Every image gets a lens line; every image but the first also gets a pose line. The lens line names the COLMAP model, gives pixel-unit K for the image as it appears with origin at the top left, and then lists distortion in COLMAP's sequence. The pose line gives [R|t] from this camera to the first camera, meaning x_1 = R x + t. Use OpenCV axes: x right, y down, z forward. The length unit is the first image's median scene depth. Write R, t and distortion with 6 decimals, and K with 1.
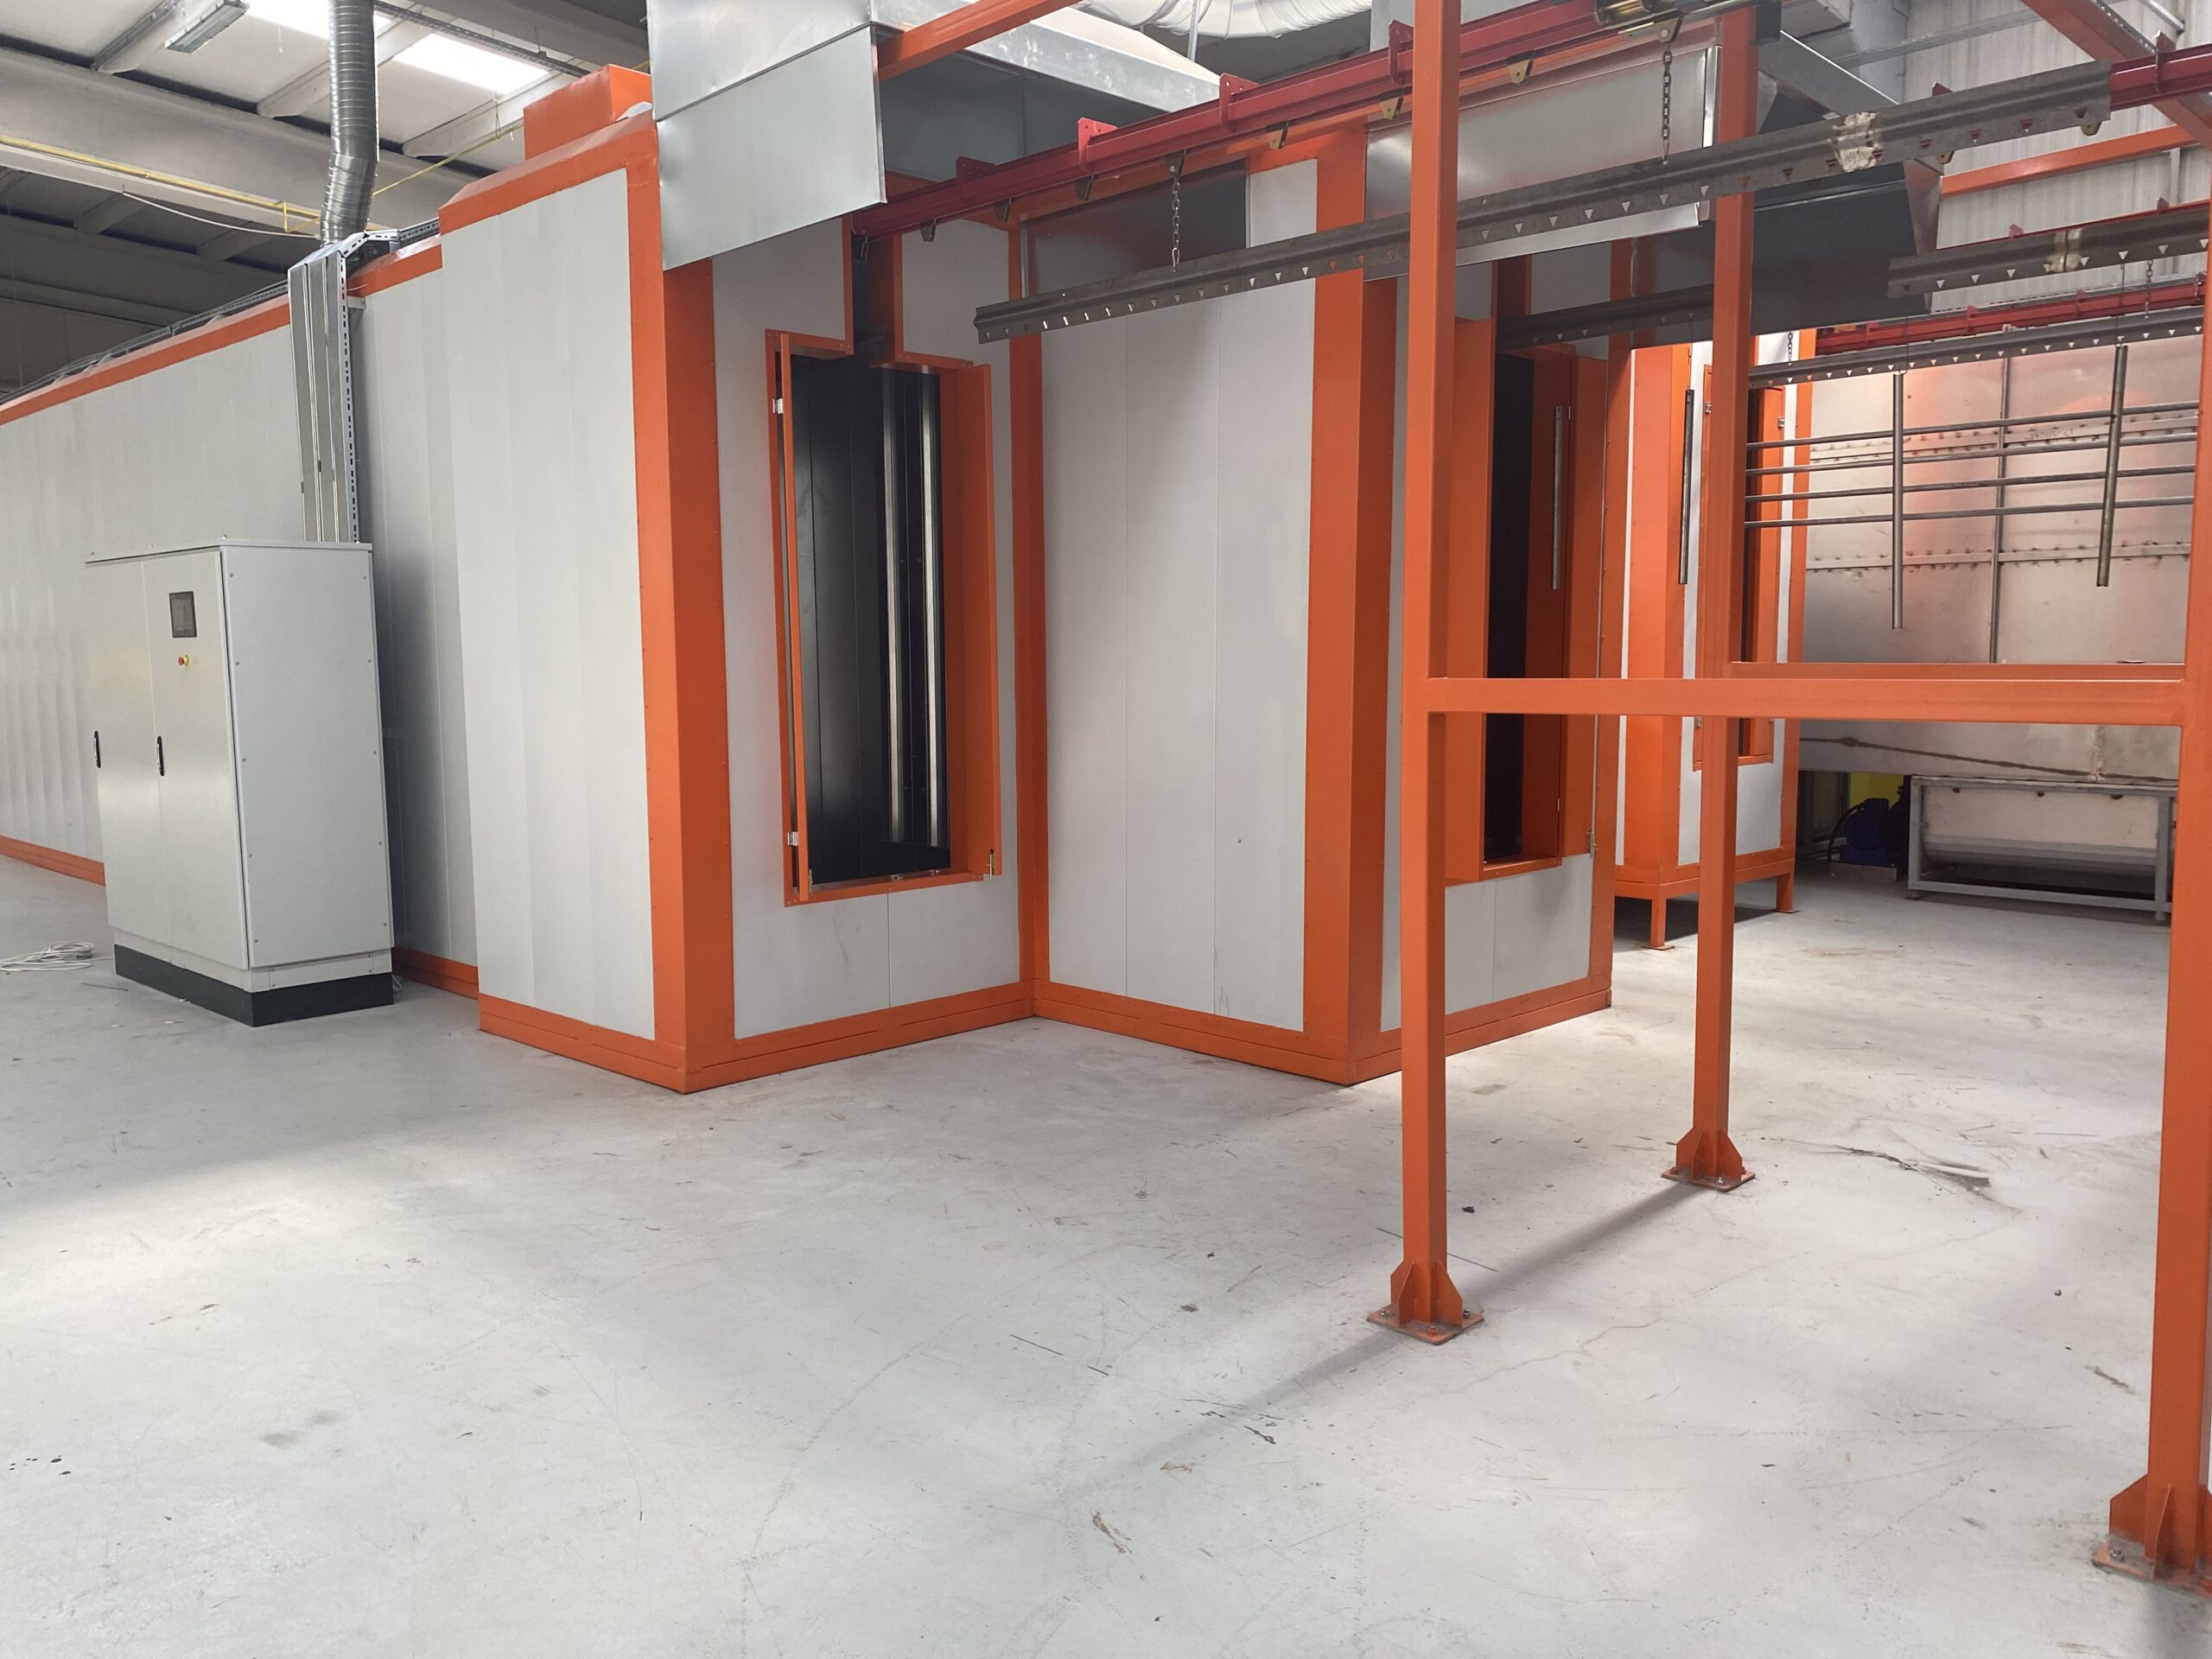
lens RADIAL K [[1701.6, 0, 1092.8], [0, 1701.6, 821.1], [0, 0, 1]] dist [0.026615, -0.017042]
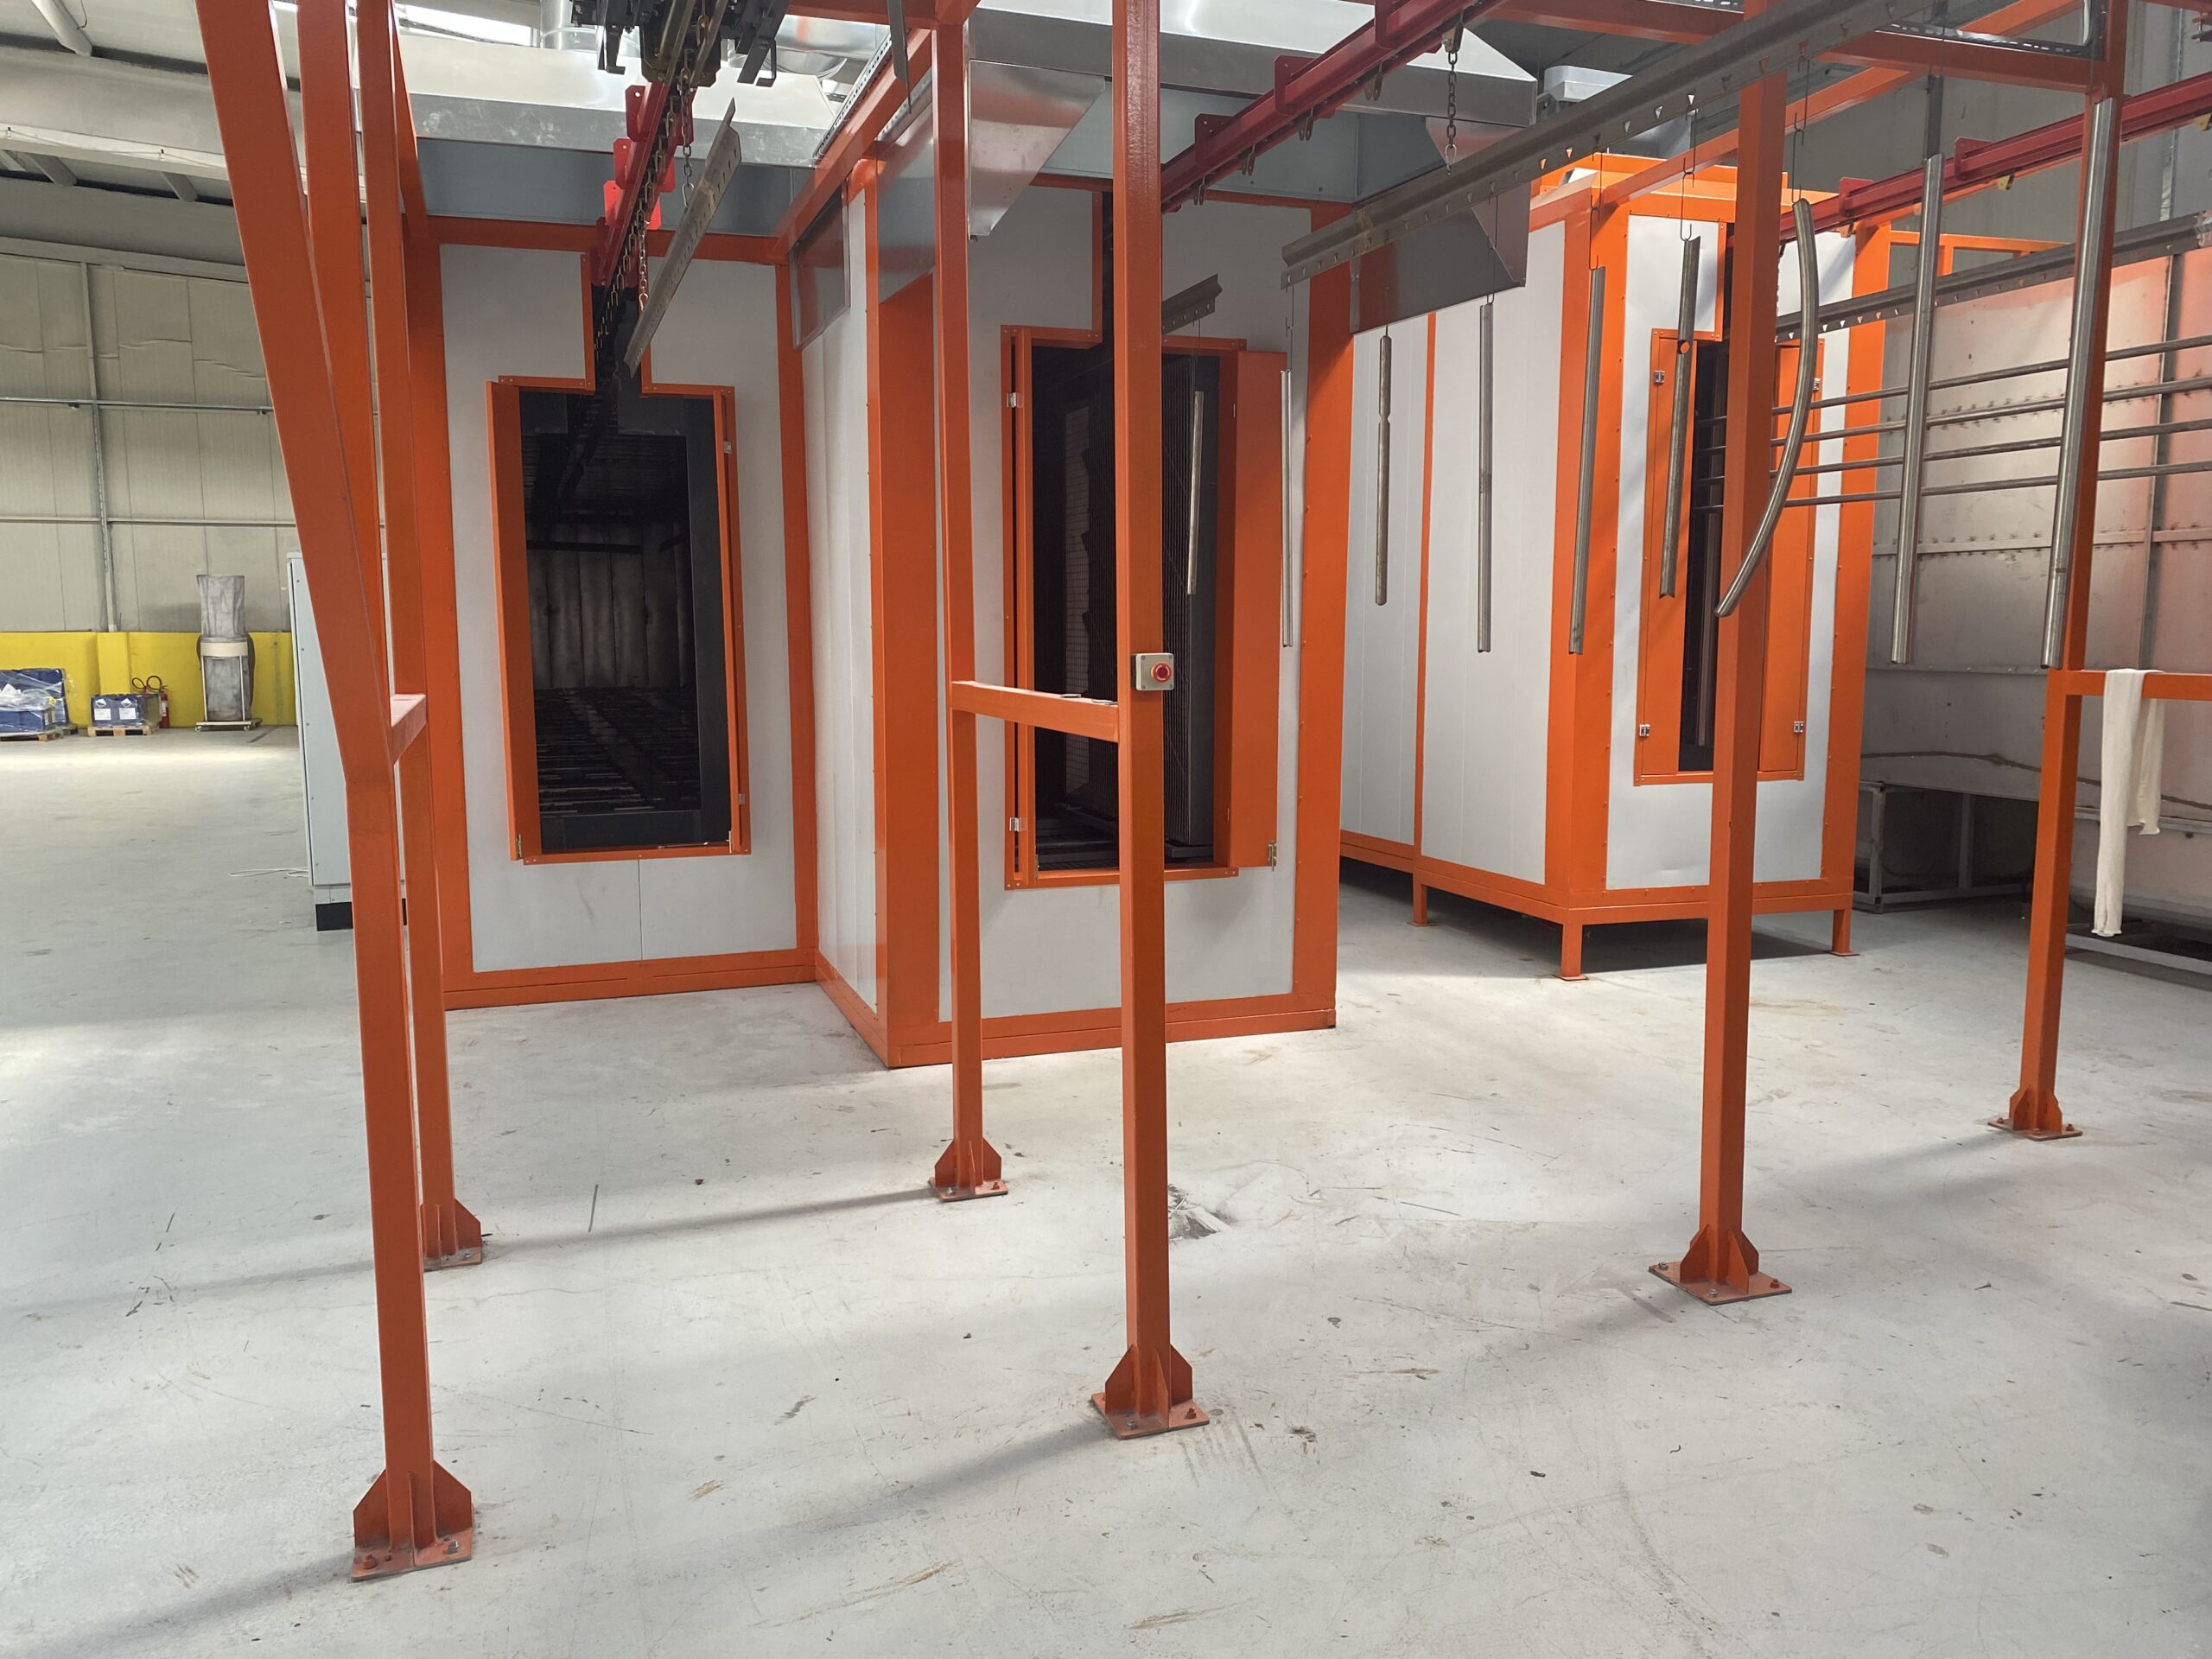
lens RADIAL K [[1701.6, 0, 1092.8], [0, 1701.6, 821.1], [0, 0, 1]] dist [0.026615, -0.017042]
pose [[0.903591, 0.056154, -0.424699, 0.734469], [-0.047831, 0.998397, 0.030244, -0.037288], [0.425717, -0.007014, 0.904829, 0.105949]]
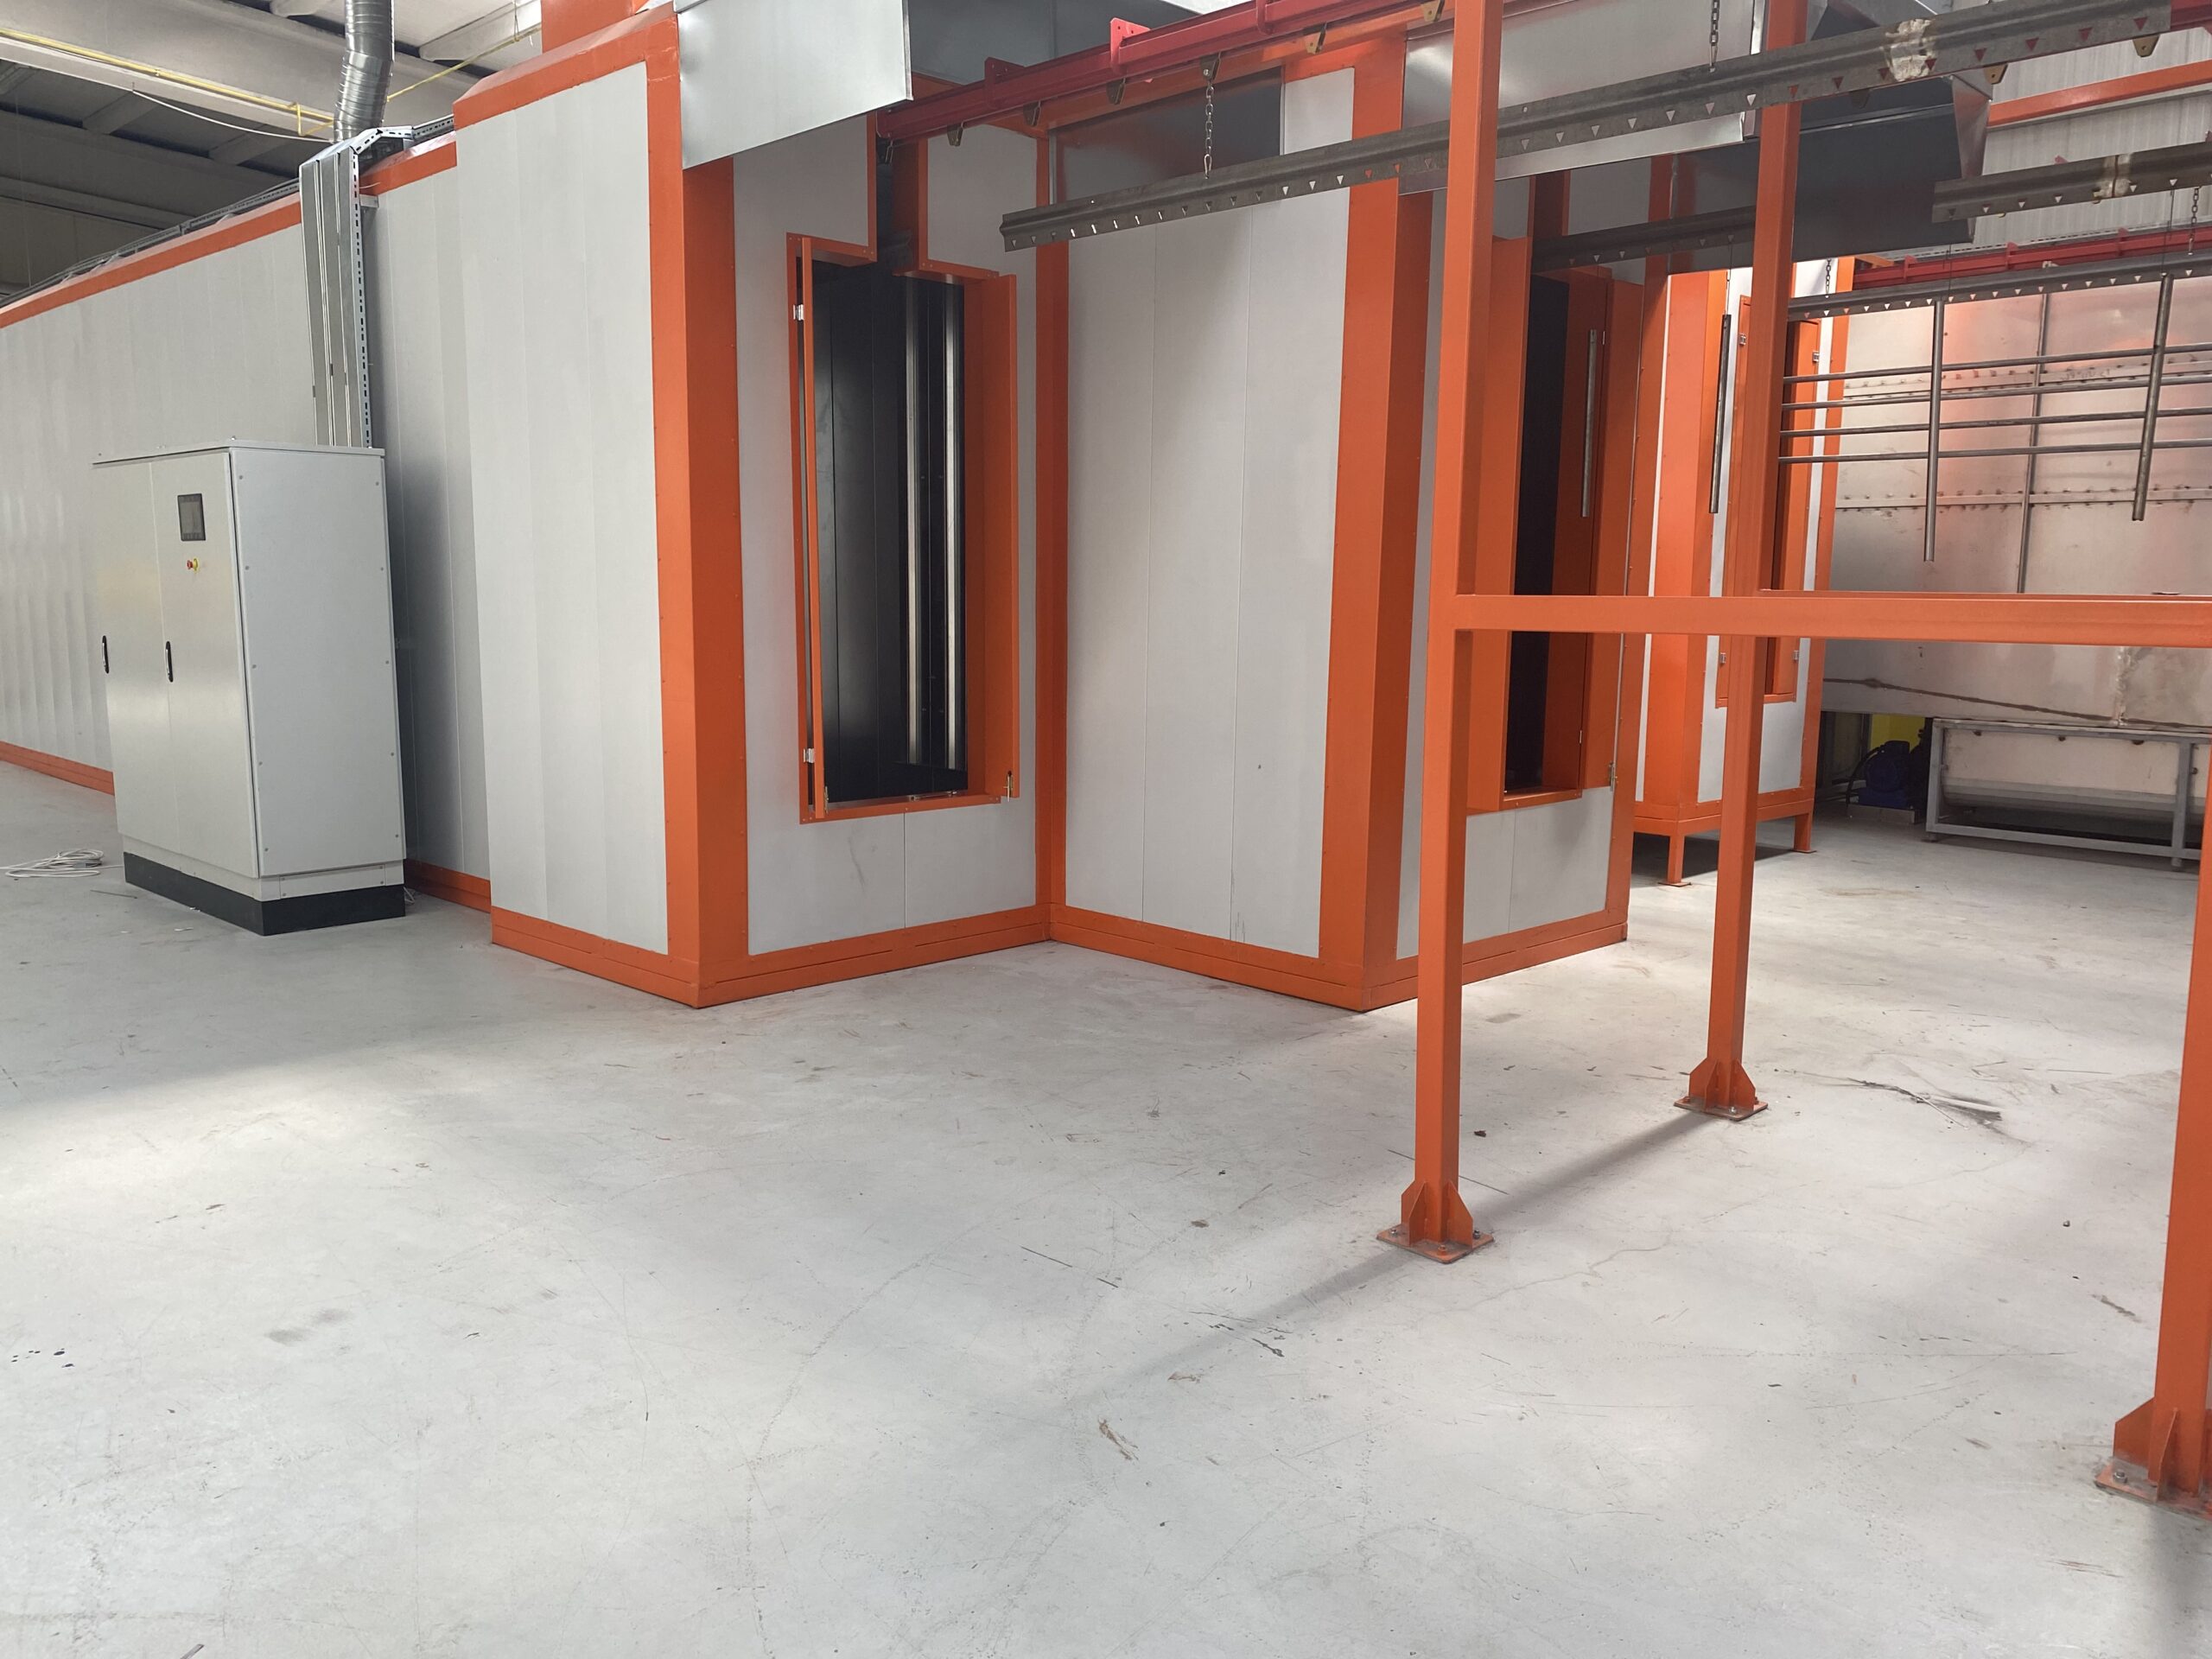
lens RADIAL K [[1700.2, 0, 1121.0], [0, 1700.2, 821.9], [0, 0, 1]] dist [0.026536, -0.015651]
pose [[0.999806, 0.018610, 0.006495, -0.000306], [-0.018842, 0.999111, 0.037708, 0.009375], [-0.005787, -0.037823, 0.999268, 0.008560]]
